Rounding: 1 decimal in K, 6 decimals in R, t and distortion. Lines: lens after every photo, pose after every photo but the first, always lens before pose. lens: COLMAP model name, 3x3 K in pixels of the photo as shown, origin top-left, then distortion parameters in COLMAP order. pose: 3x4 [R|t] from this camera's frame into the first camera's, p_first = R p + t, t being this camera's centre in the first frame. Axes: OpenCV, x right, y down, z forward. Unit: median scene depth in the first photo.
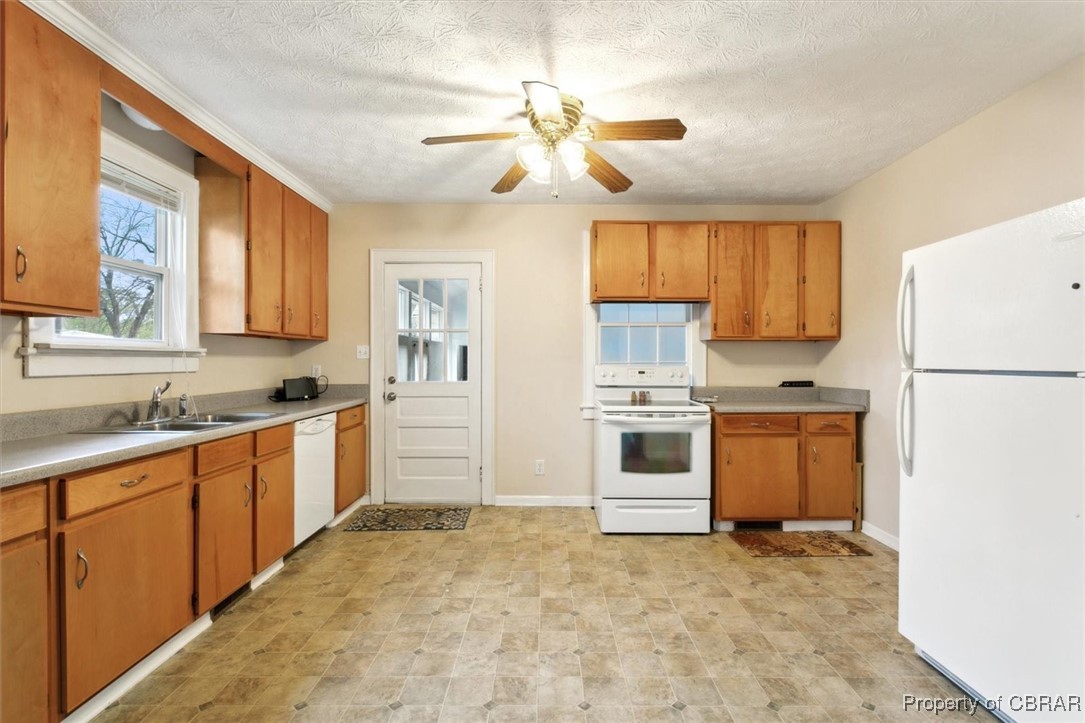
lens RADIAL K [[519.5, 0, 542.1], [0, 519.5, 362.4], [0, 0, 1]] dist [0.000751, -0.000068]
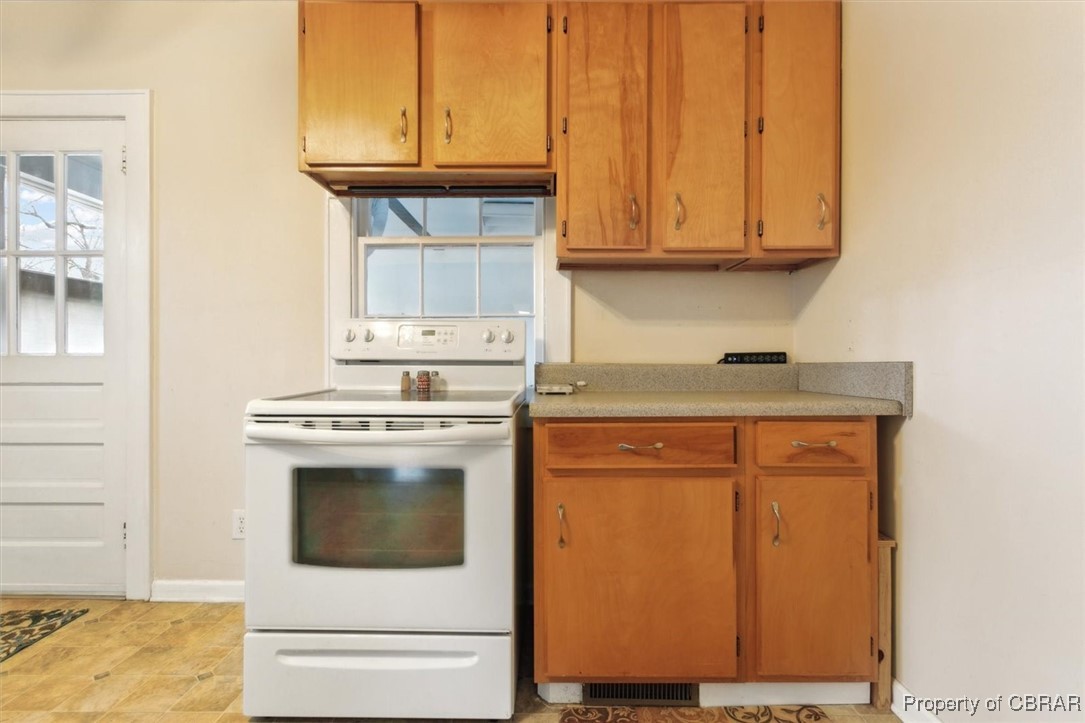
lens RADIAL K [[519.5, 0, 540.1], [0, 519.5, 360.3], [0, 0, 1]] dist [0.000751, -0.000068]
pose [[0.999998, -0.000344, -0.002165, 0.336777], [0.000343, 1.000000, -0.000573, 0.051580], [0.002165, 0.000572, 0.999997, 0.586254]]
